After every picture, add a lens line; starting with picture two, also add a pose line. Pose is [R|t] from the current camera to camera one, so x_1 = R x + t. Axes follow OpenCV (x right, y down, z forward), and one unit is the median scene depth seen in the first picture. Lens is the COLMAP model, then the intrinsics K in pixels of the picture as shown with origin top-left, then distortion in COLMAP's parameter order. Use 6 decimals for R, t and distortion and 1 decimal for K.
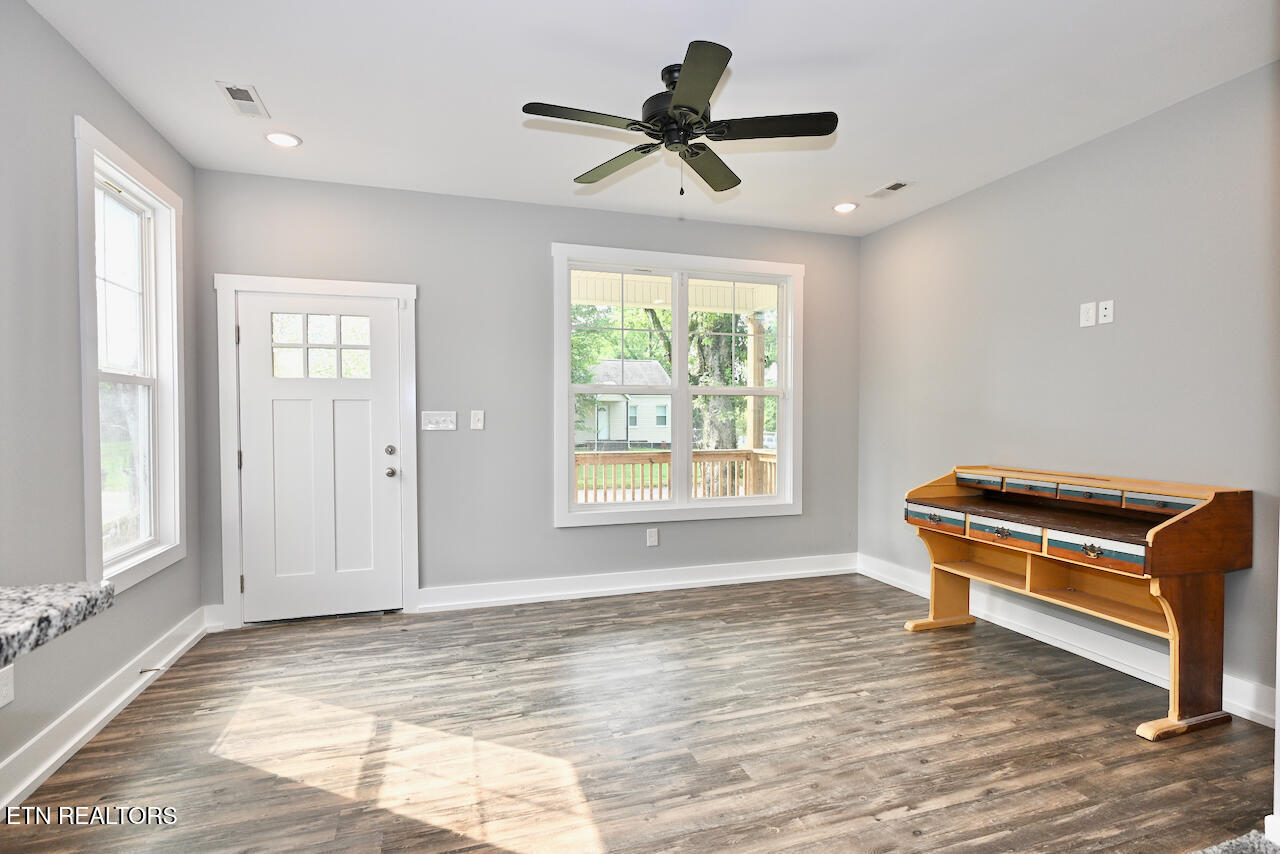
lens RADIAL K [[615.9, 0, 638.6], [0, 615.9, 424.6], [0, 0, 1]] dist [-0.004048, 0.003231]
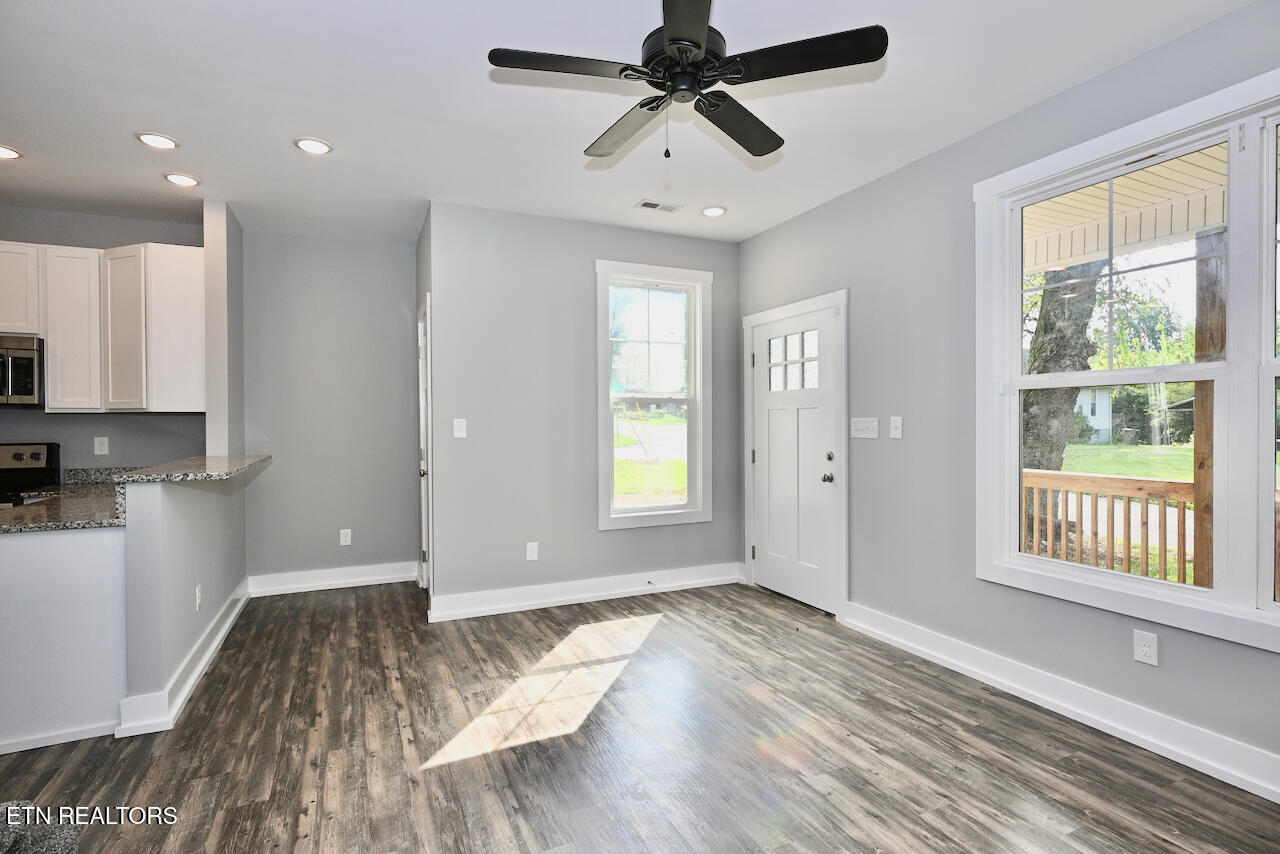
lens RADIAL K [[615.9, 0, 638.4], [0, 615.9, 426.3], [0, 0, 1]] dist [-0.004048, 0.003231]
pose [[0.124496, 0.006993, -0.992195, 0.667006], [-0.009032, 0.999942, 0.005915, -0.013880], [0.992179, 0.008225, 0.124552, 0.649527]]
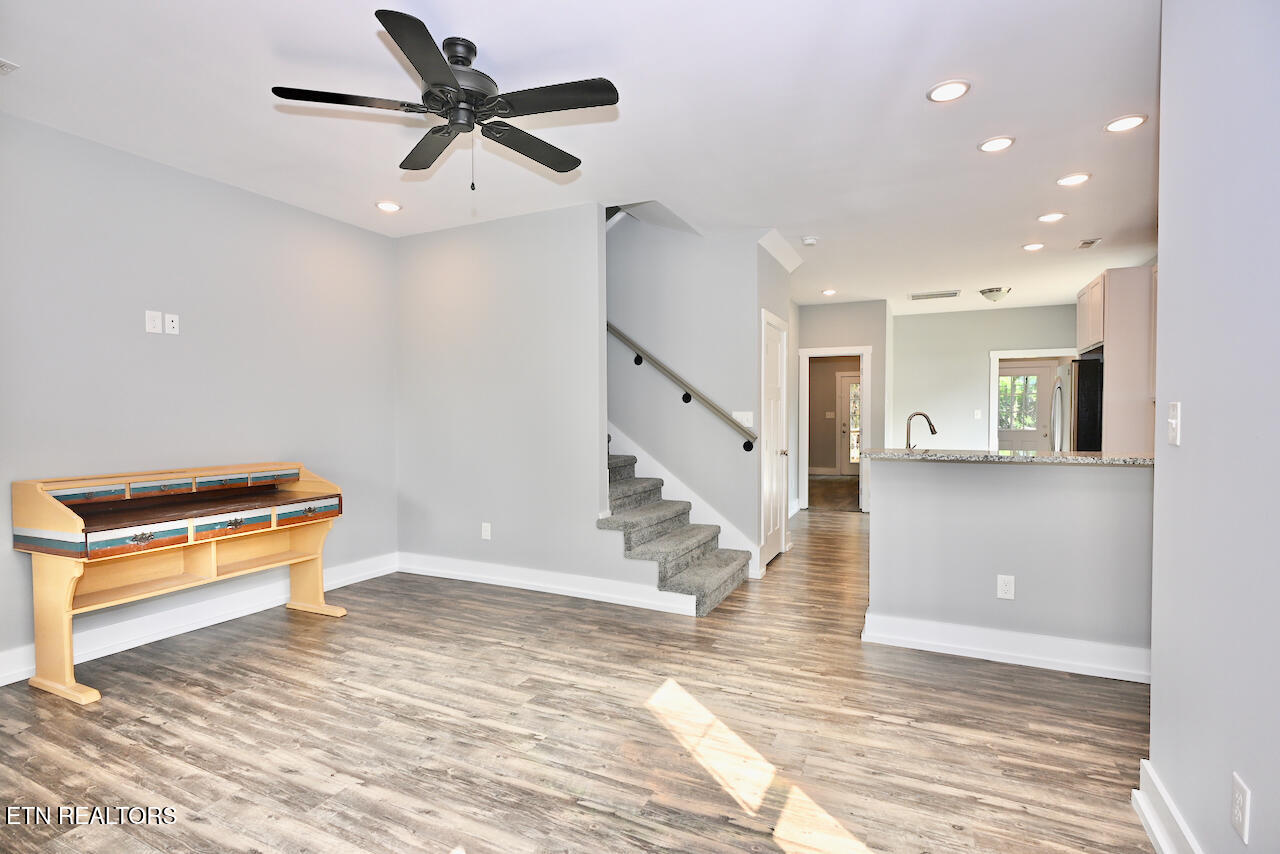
lens RADIAL K [[615.9, 0, 635.2], [0, 615.9, 425.8], [0, 0, 1]] dist [-0.004048, 0.003231]
pose [[-0.722098, -0.011829, 0.691690, -0.598865], [0.012502, 0.999467, 0.030144, -0.018811], [-0.691678, 0.030414, -0.721565, 1.158251]]
